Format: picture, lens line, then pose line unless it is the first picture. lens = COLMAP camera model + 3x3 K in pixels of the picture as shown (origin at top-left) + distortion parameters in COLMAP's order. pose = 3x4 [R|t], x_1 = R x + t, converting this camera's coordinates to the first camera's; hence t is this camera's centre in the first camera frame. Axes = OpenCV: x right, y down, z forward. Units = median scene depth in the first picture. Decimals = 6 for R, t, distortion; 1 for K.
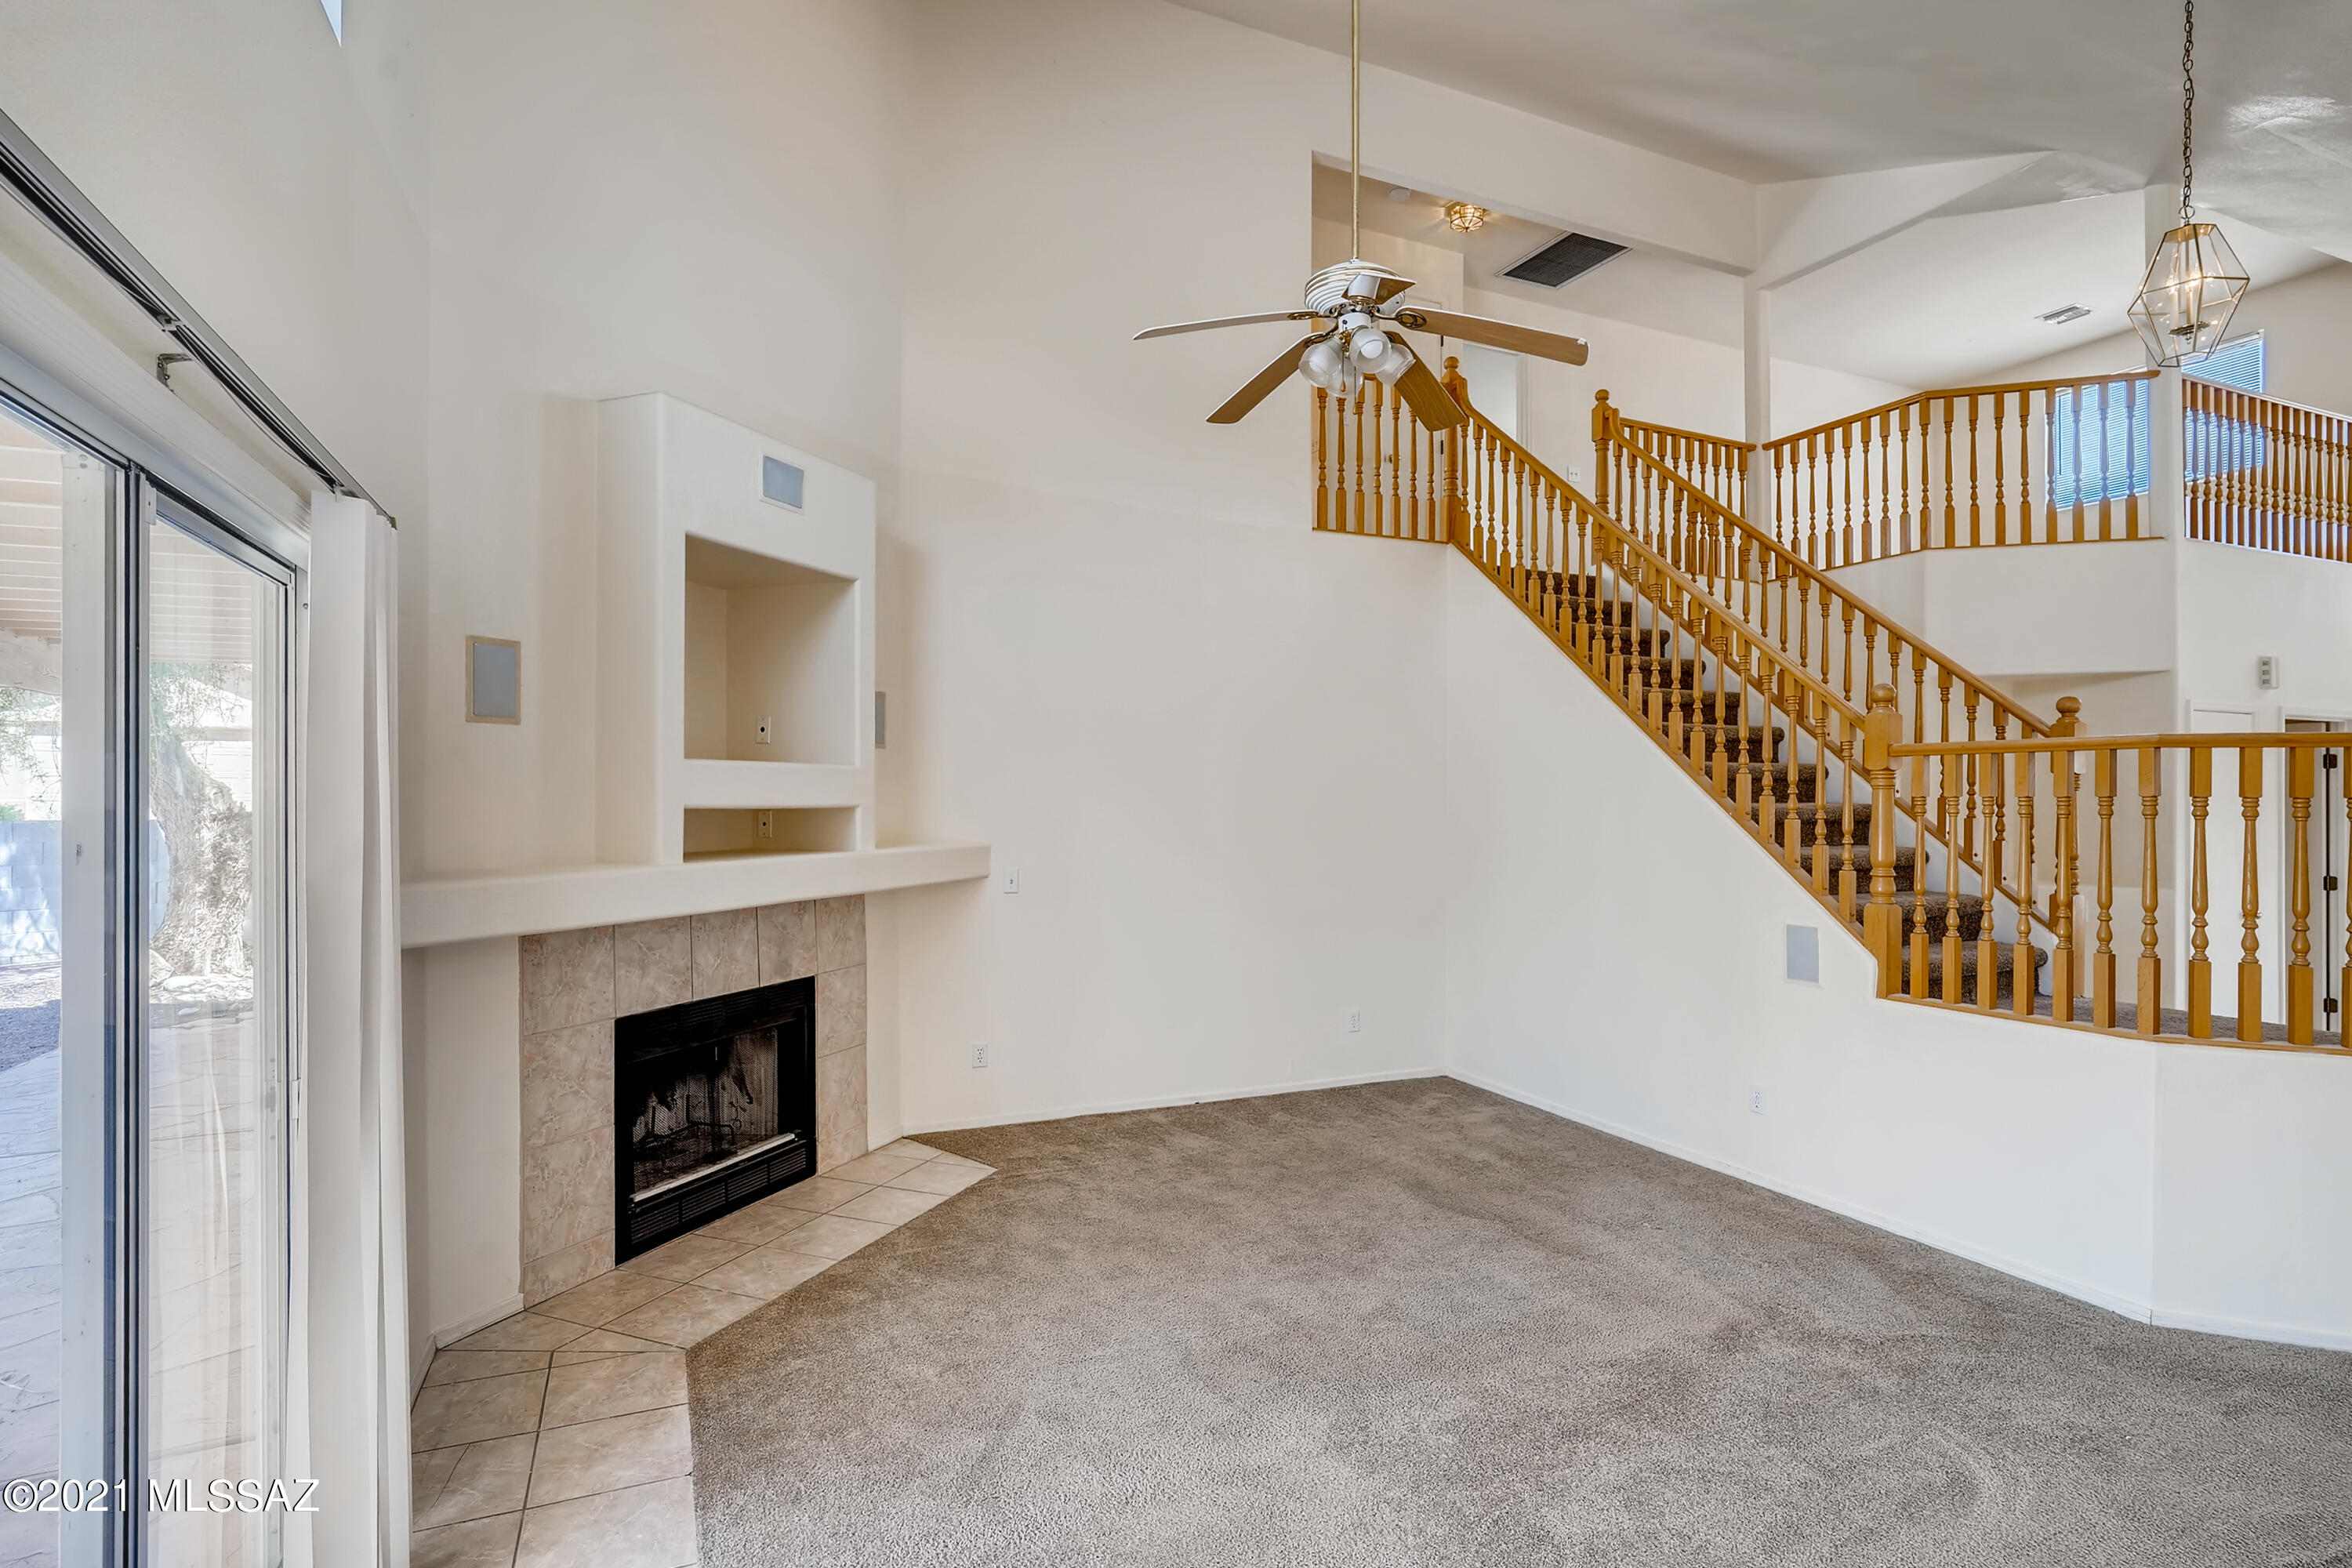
lens RADIAL K [[1171.3, 0, 1182.4], [0, 1171.3, 788.2], [0, 0, 1]] dist [-0.042621, 0.029591]
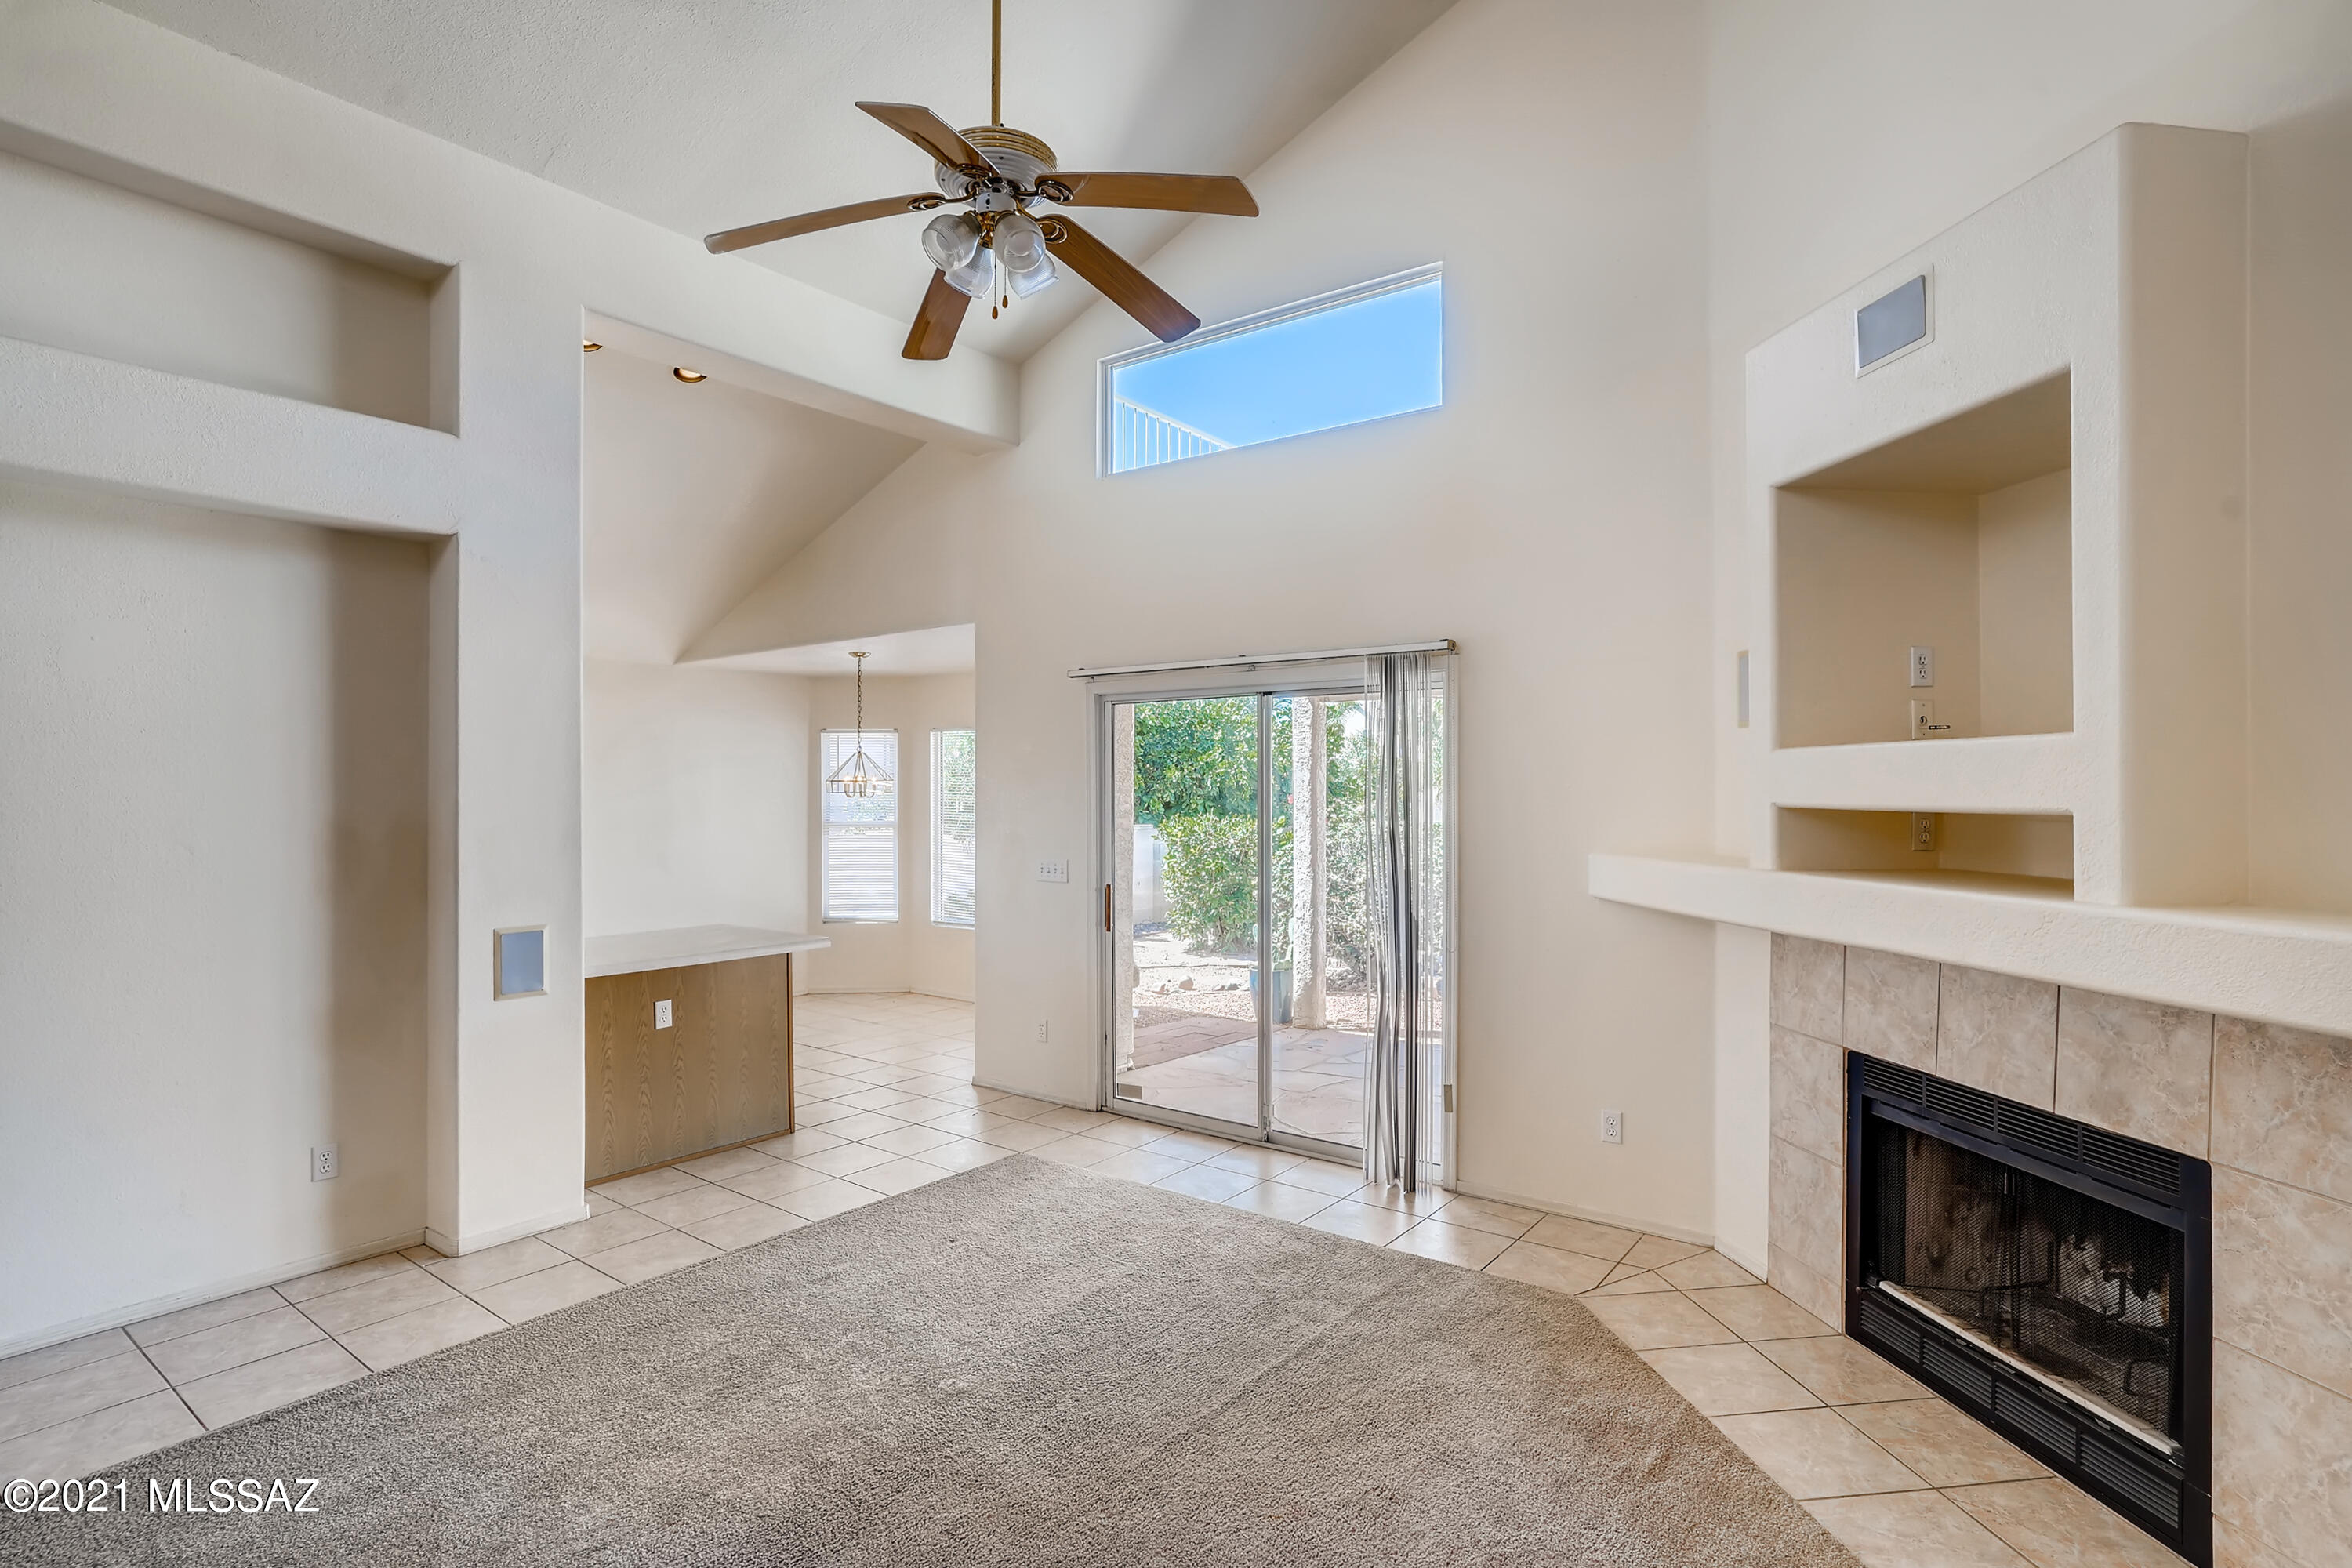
lens RADIAL K [[1171.3, 0, 1182.4], [0, 1171.3, 788.2], [0, 0, 1]] dist [-0.042621, 0.029591]
pose [[-0.876222, -0.004114, -0.481889, 0.254901], [0.001193, 0.999942, -0.010707, 0.008535], [0.481906, -0.009957, -0.876167, 1.062244]]
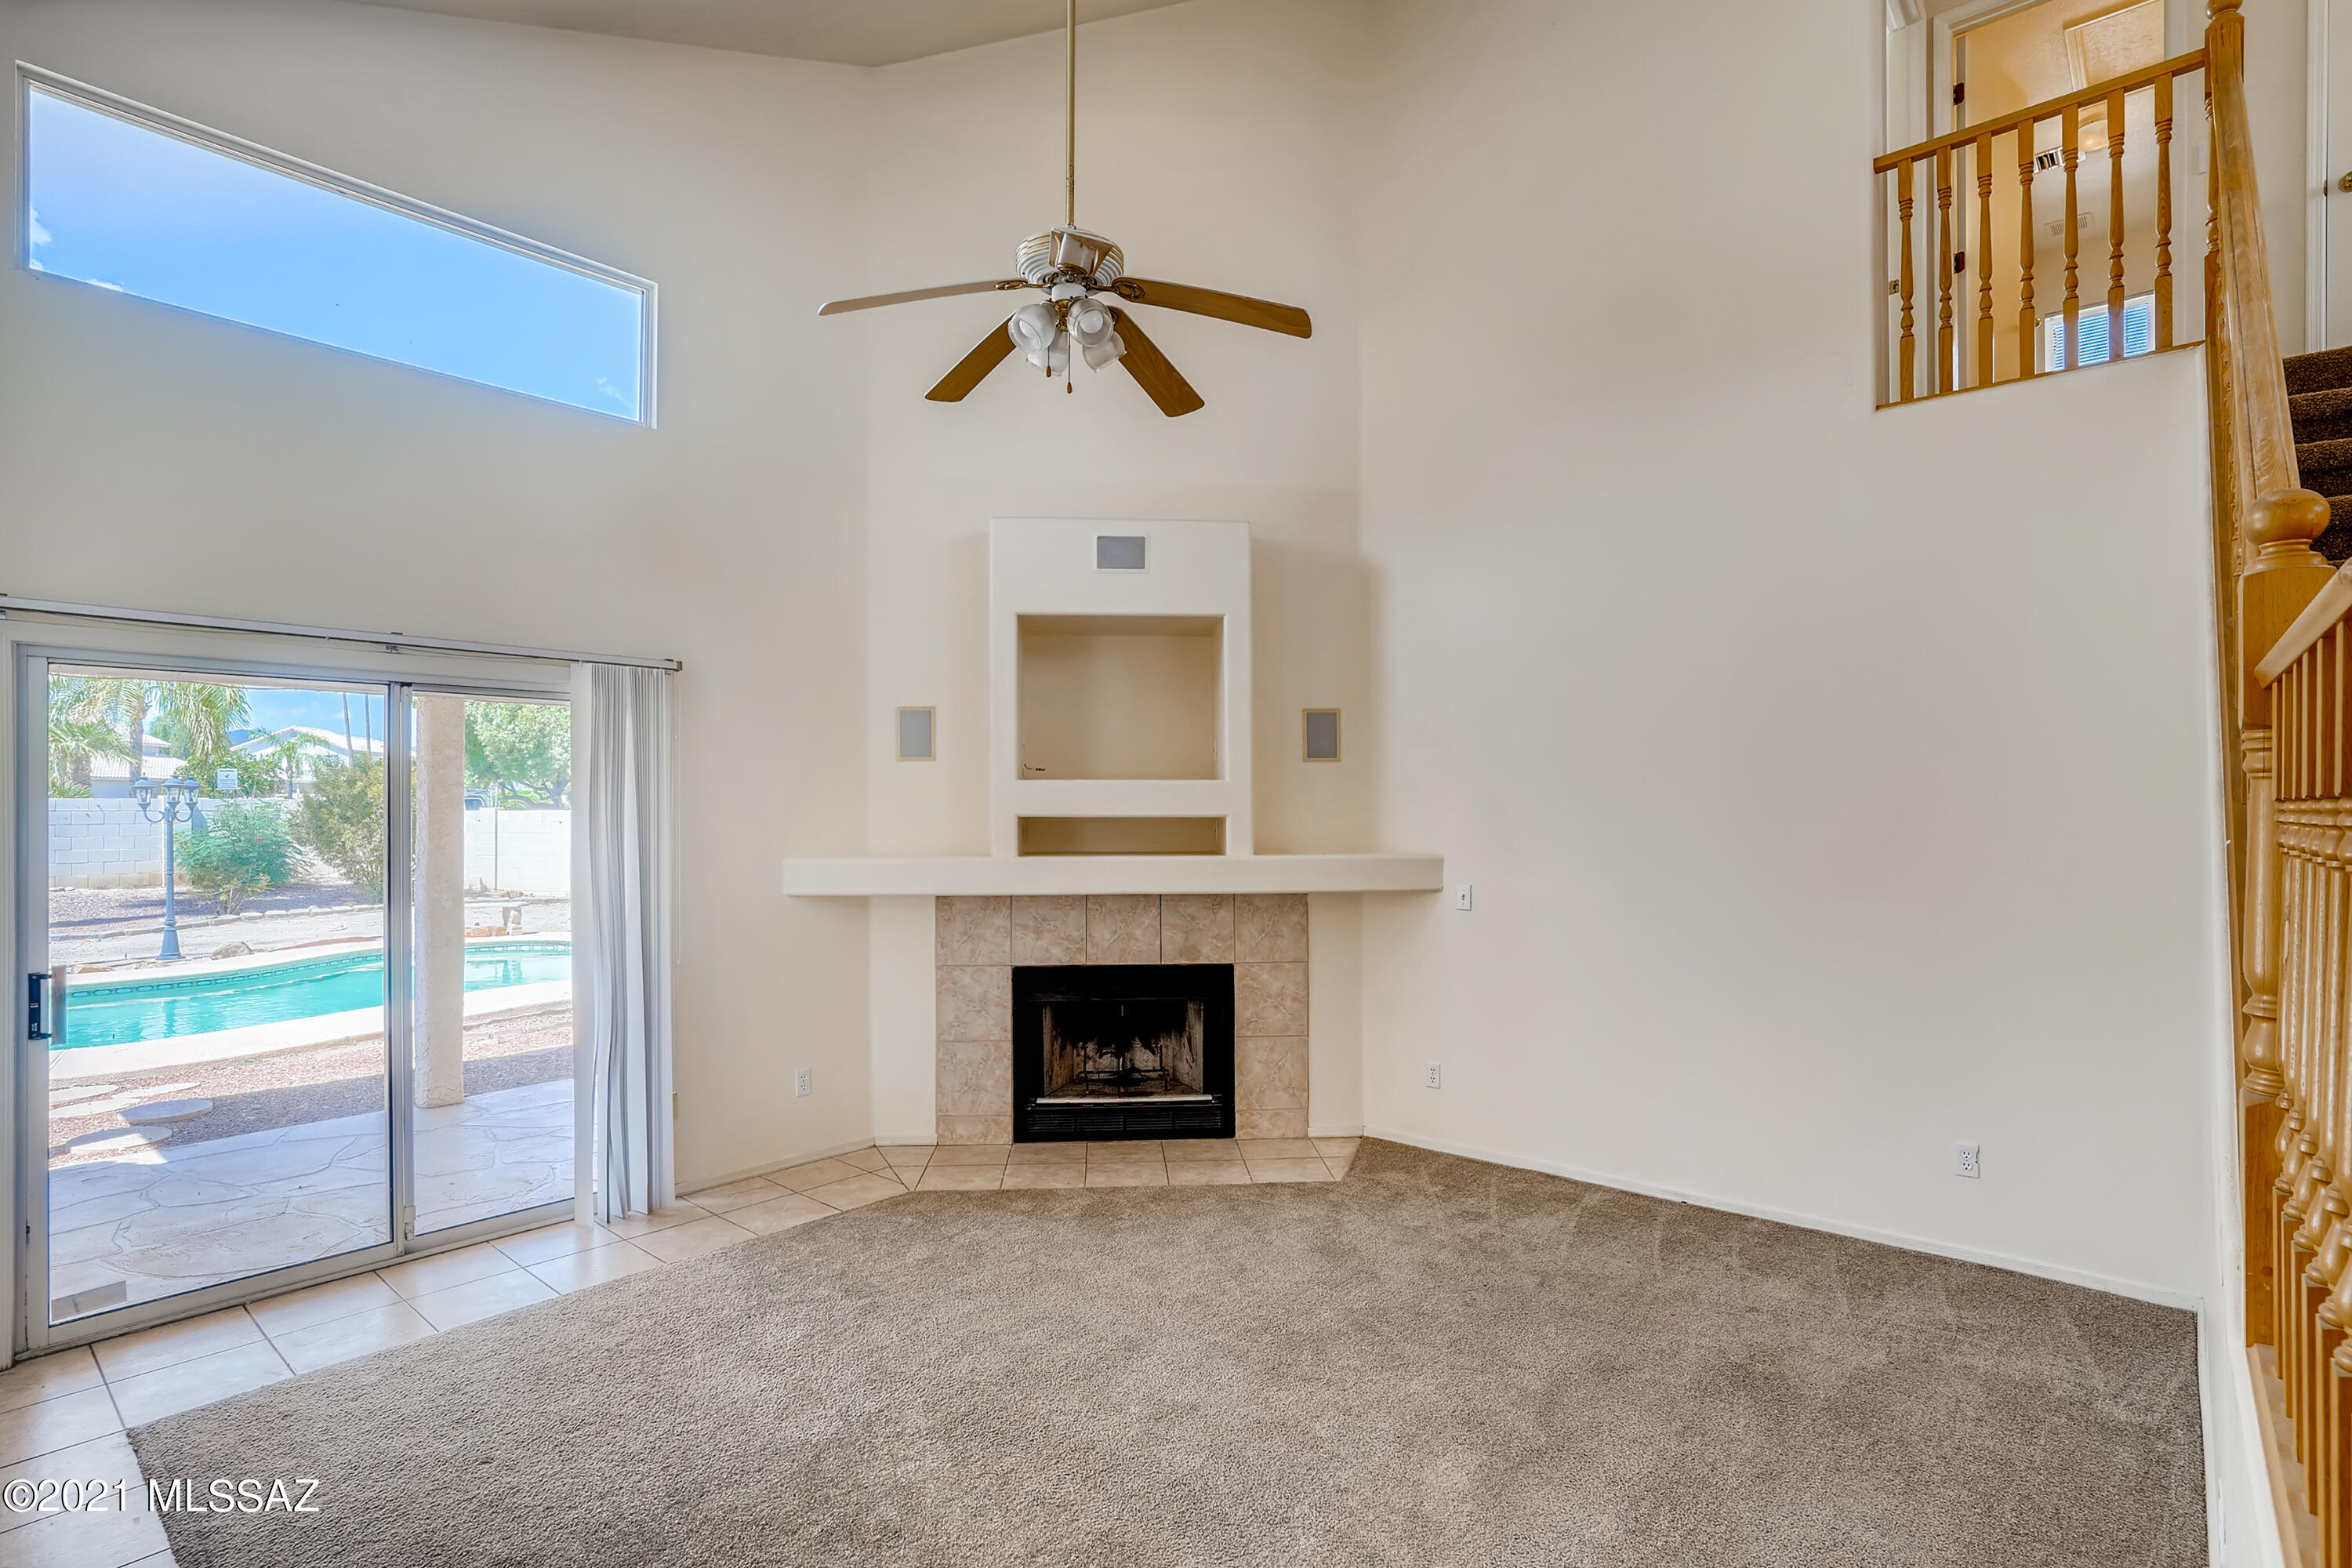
lens RADIAL K [[1171.3, 0, 1182.4], [0, 1171.3, 788.2], [0, 0, 1]] dist [-0.042621, 0.029591]
pose [[0.429747, -0.016060, -0.902807, 0.612952], [0.009830, 0.999866, -0.013107, 0.002862], [0.902896, -0.003242, 0.429847, 0.403746]]
